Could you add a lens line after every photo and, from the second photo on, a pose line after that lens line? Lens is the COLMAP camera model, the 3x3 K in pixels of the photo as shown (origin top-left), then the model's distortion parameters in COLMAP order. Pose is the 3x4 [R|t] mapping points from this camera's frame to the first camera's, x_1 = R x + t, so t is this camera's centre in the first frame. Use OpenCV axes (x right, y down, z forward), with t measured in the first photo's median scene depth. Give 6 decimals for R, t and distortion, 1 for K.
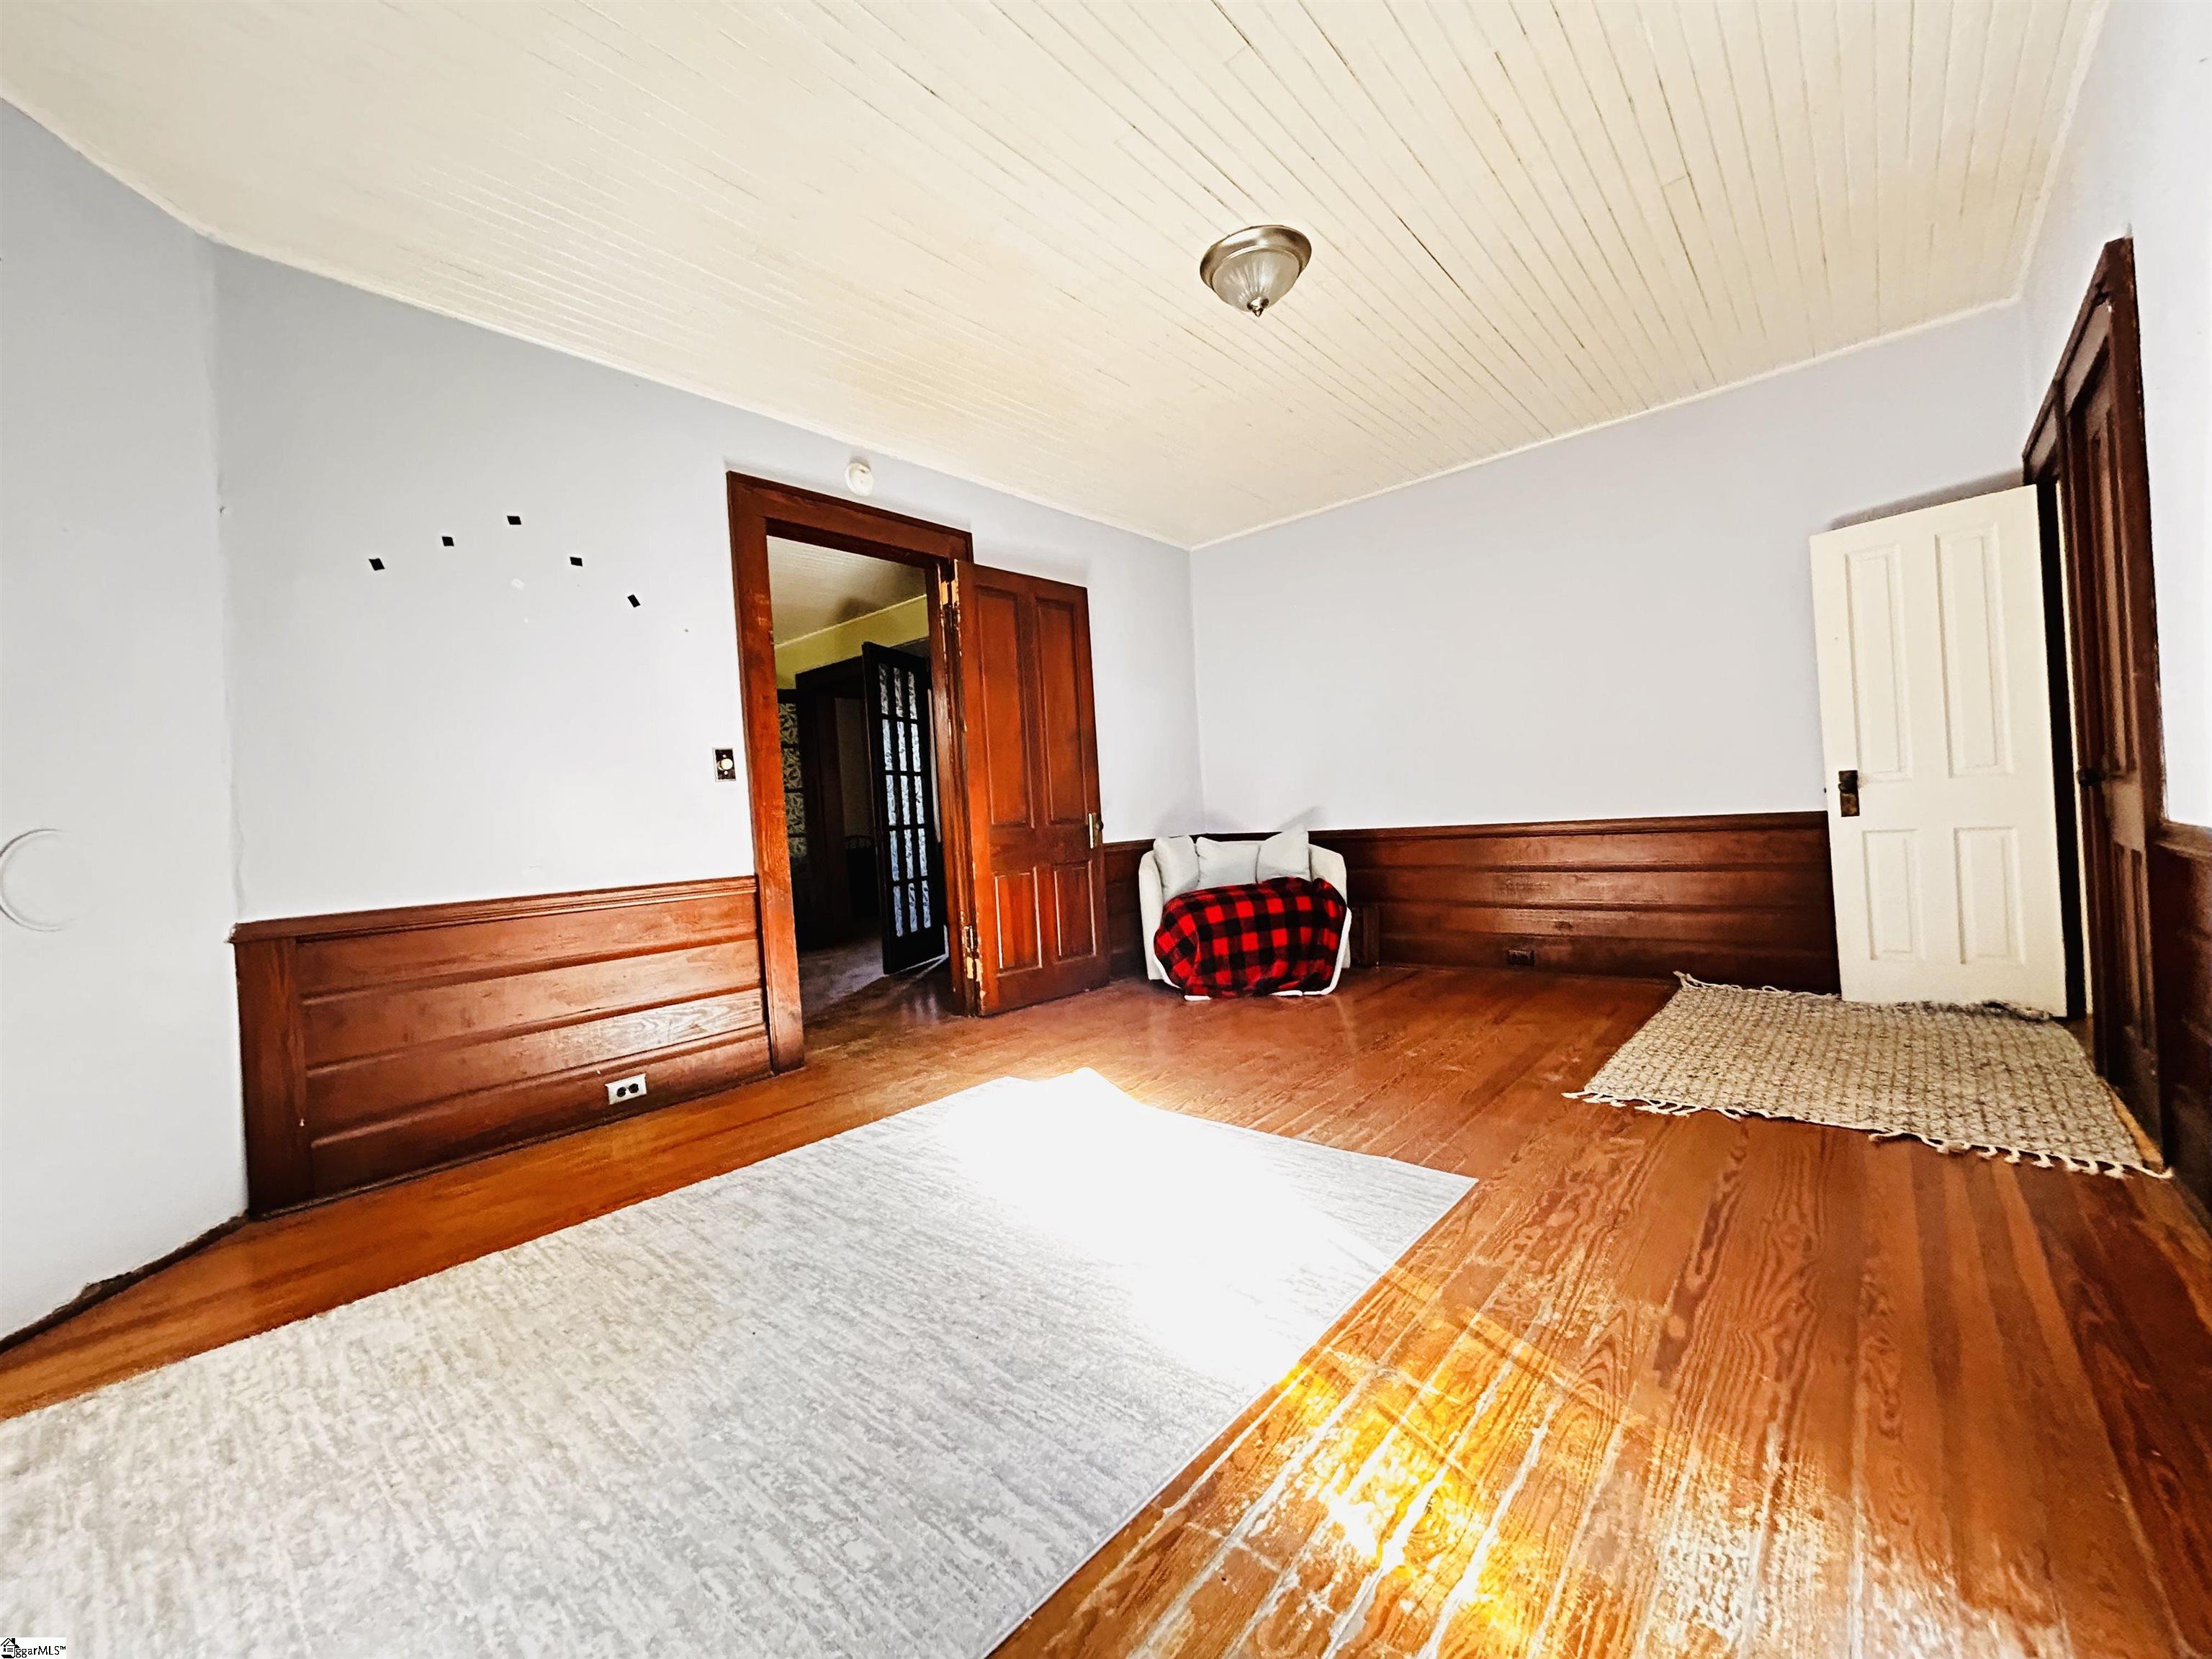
lens RADIAL K [[891.3, 0, 1101.8], [0, 891.3, 830.6], [0, 0, 1]] dist [0.001082, -0.000035]
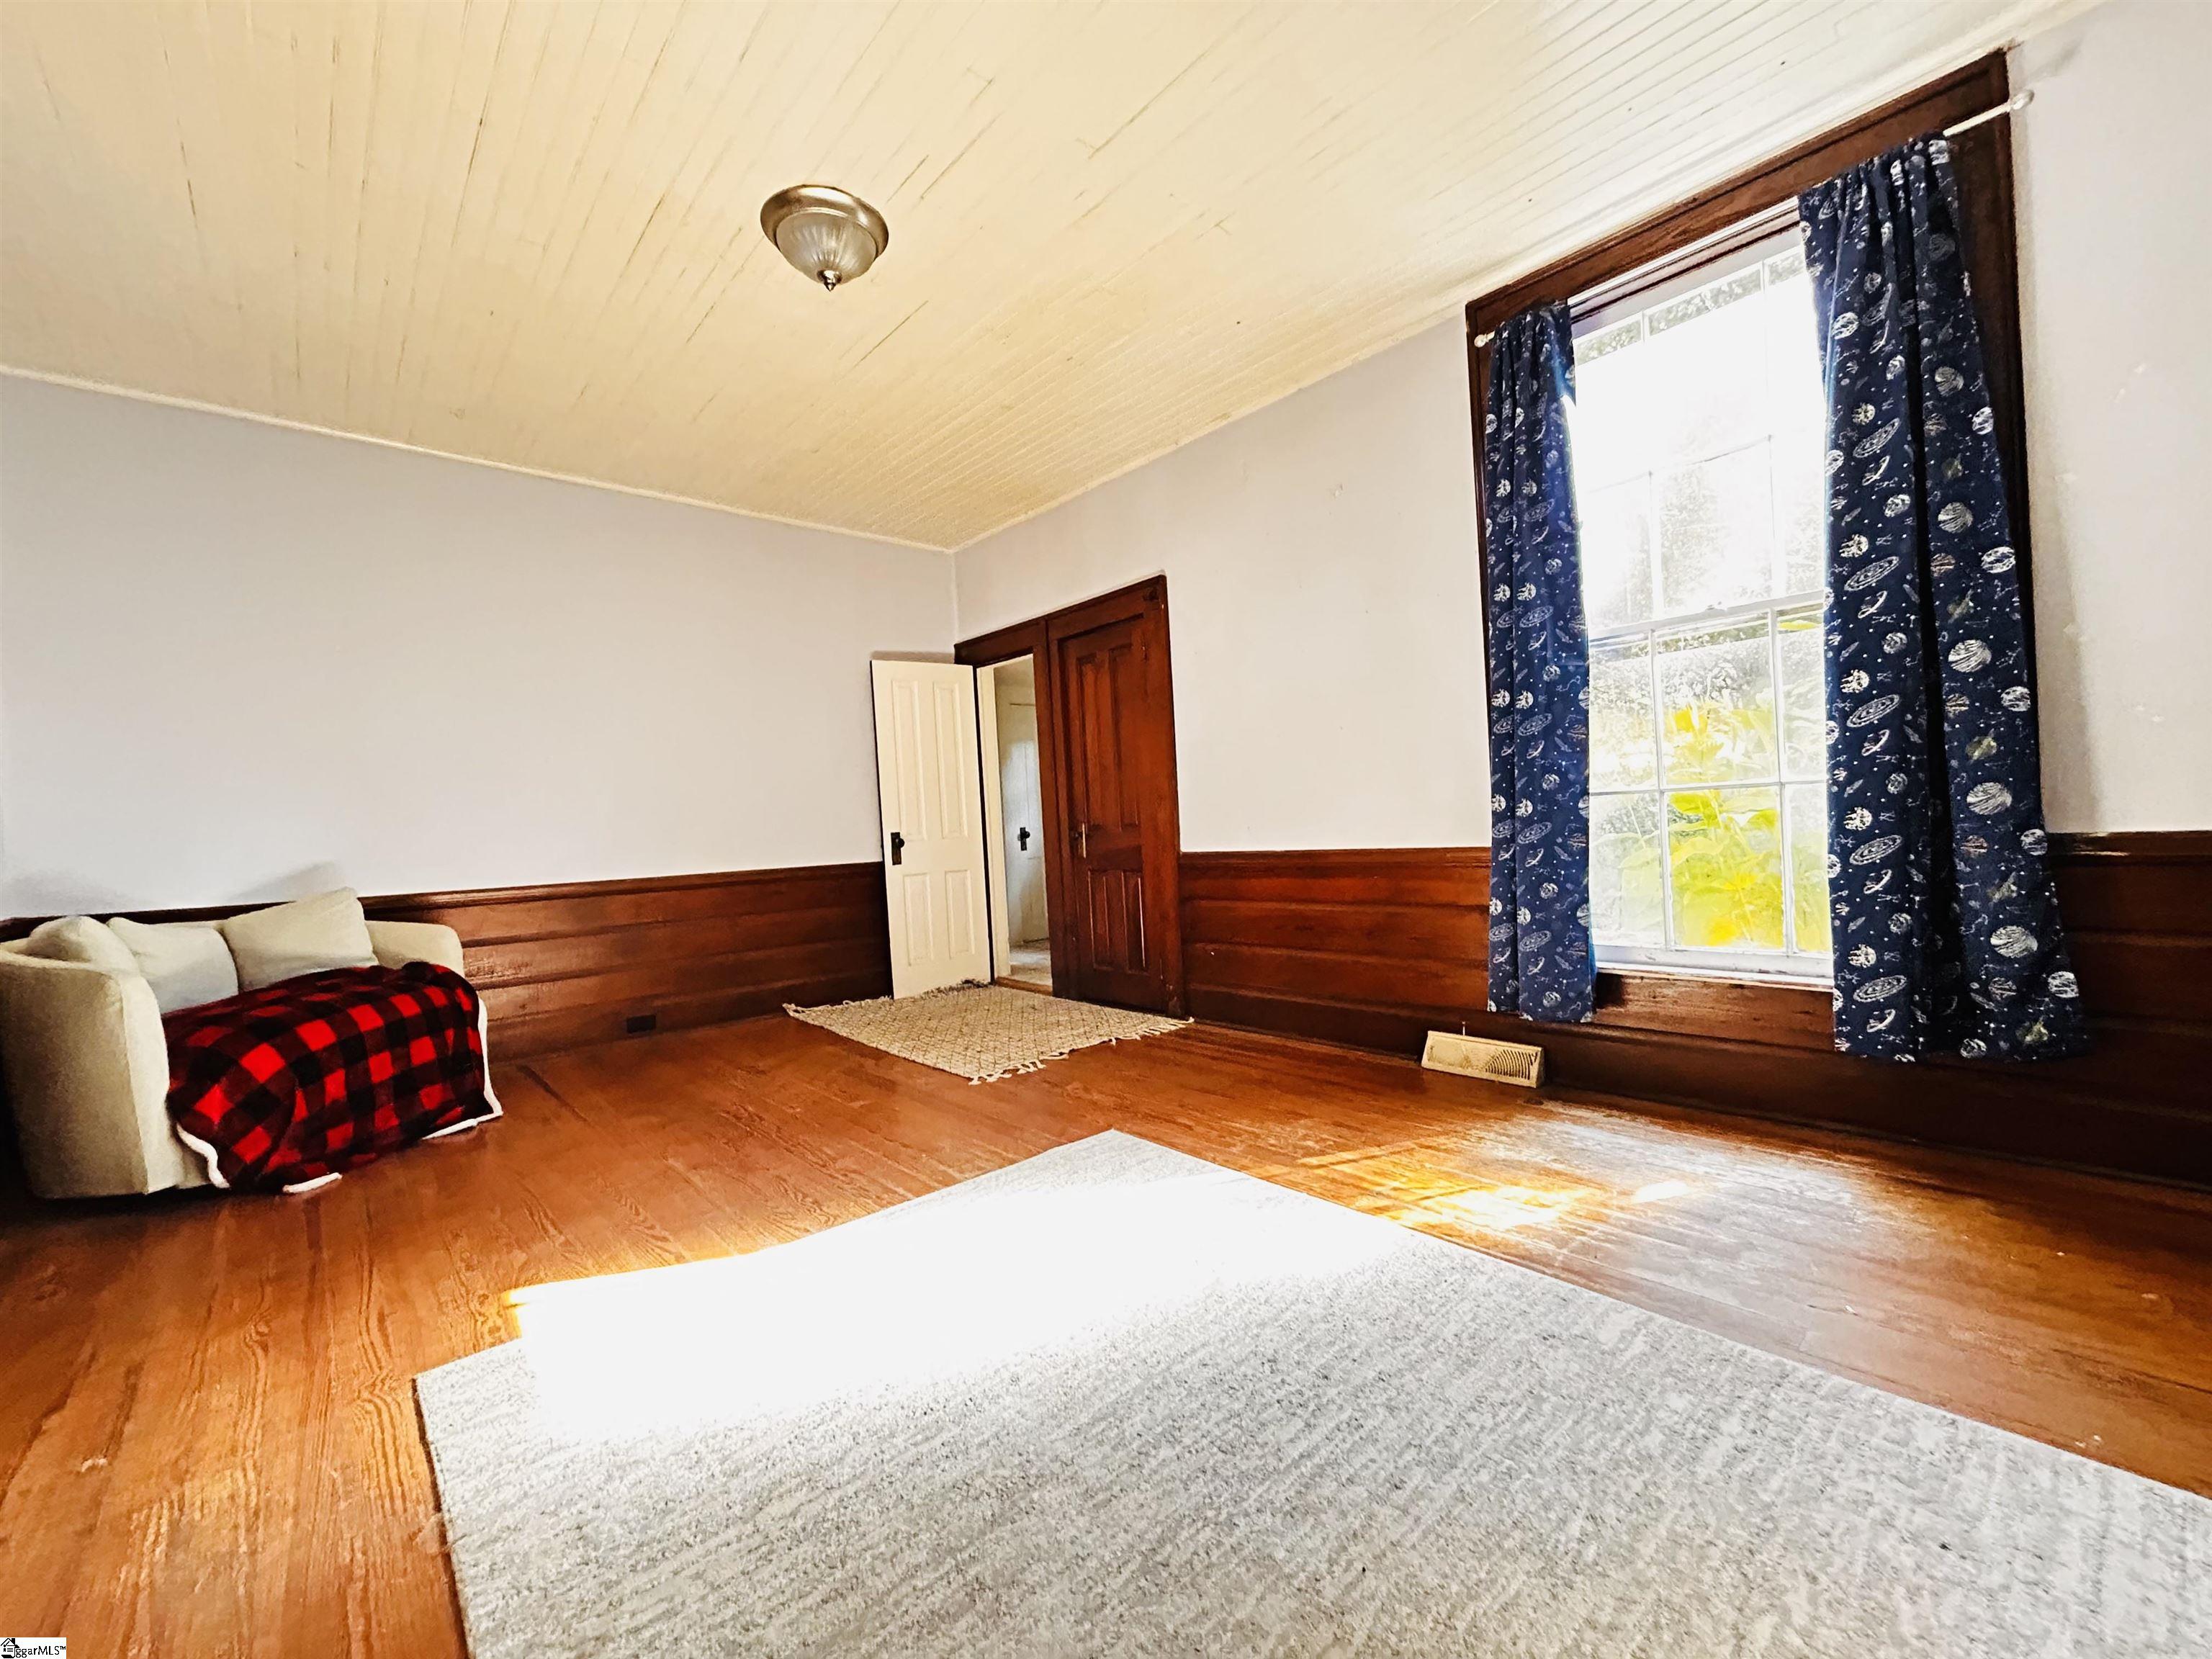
lens RADIAL K [[891.3, 0, 1101.1], [0, 891.3, 829.1], [0, 0, 1]] dist [0.001082, -0.000035]
pose [[0.124994, 0.049175, 0.990938, -0.719132], [0.053973, 0.996955, -0.056281, 0.033793], [-0.990688, 0.060519, 0.121959, 0.713831]]
